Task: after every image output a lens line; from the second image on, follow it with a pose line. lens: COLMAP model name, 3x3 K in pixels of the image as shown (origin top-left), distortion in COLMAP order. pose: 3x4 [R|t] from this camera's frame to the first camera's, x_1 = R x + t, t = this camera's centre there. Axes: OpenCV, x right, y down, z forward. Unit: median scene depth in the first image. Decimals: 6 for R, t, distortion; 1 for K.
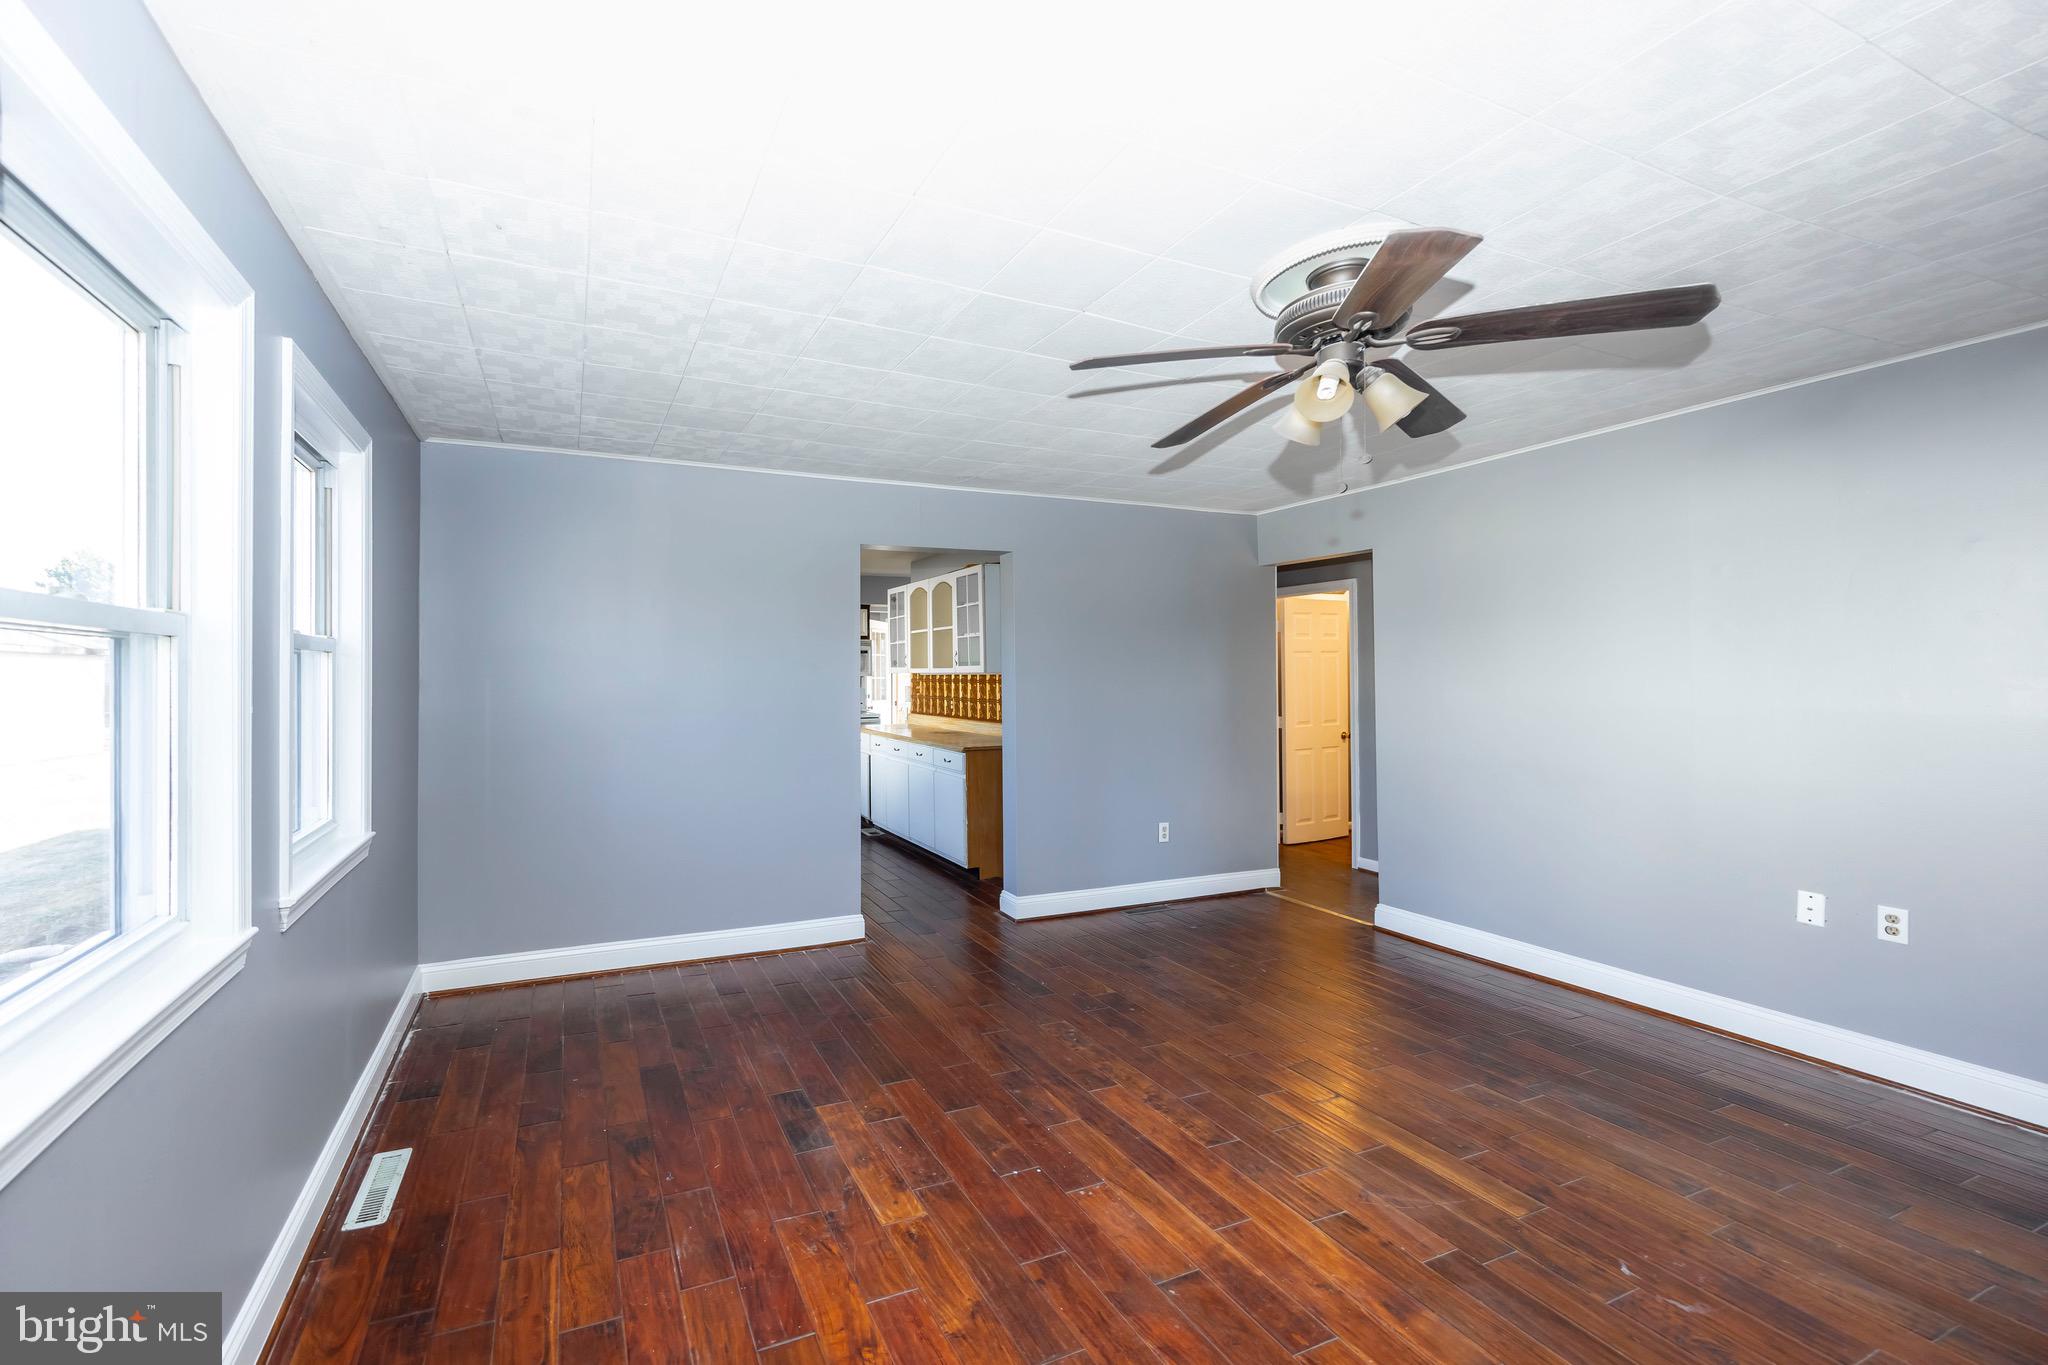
lens RADIAL K [[830.9, 0, 897.2], [0, 830.9, 672.1], [0, 0, 1]] dist [-0.002668, -0.000352]
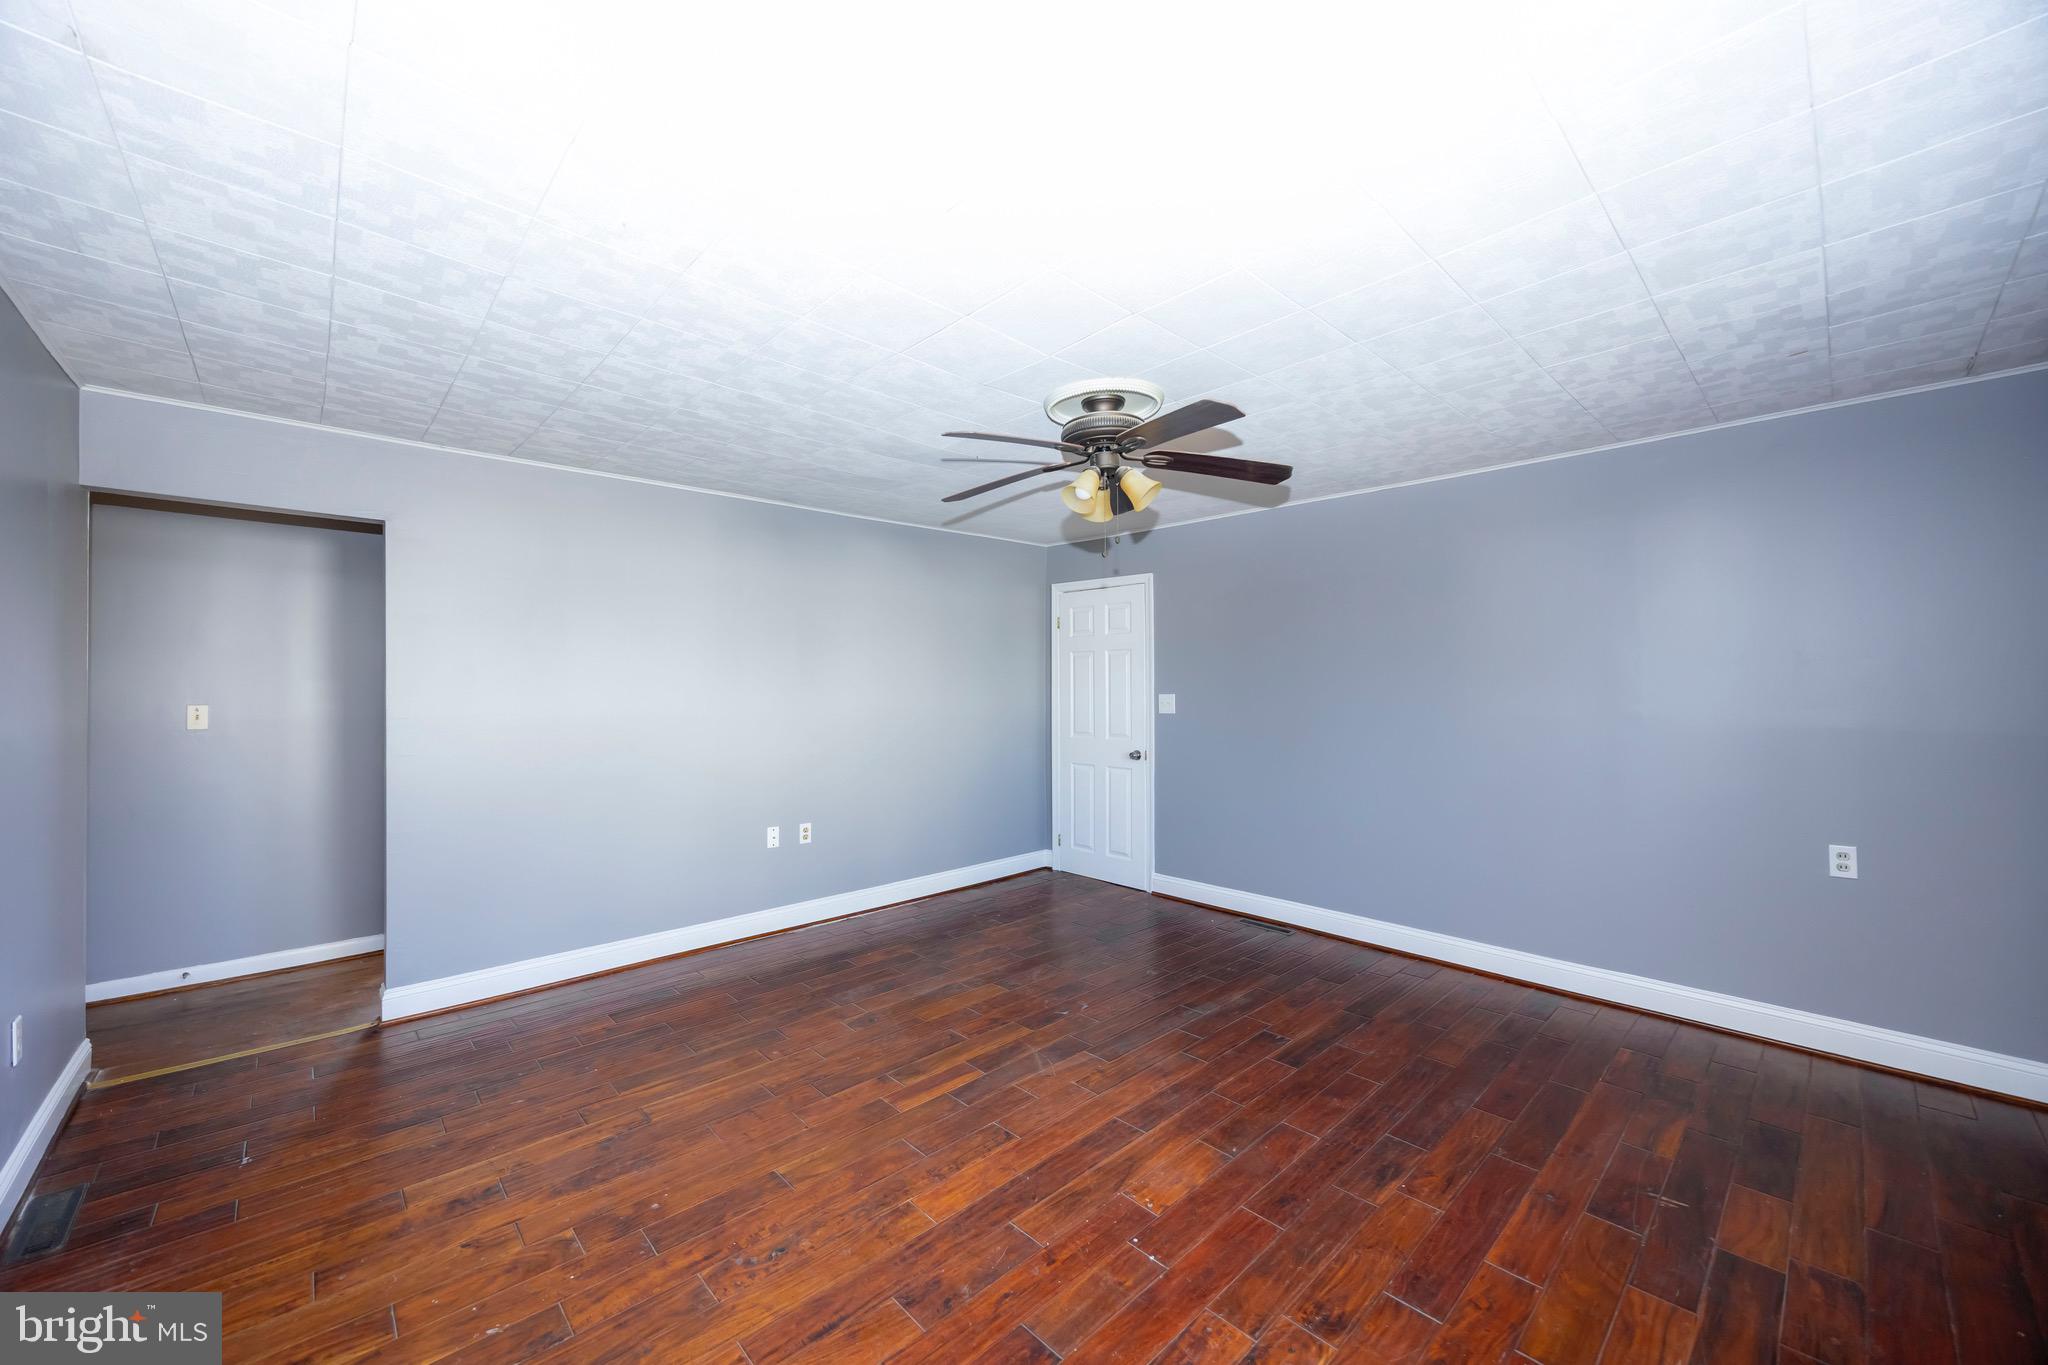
lens RADIAL K [[773.8, 0, 1017.5], [0, 773.8, 679.7], [0, 0, 1]] dist [-0.001027, 0.000122]
pose [[-0.364249, 0.014800, 0.931184, -0.512513], [-0.003704, 0.999843, -0.017341, 0.011951], [-0.931294, -0.009766, -0.364137, 1.291675]]
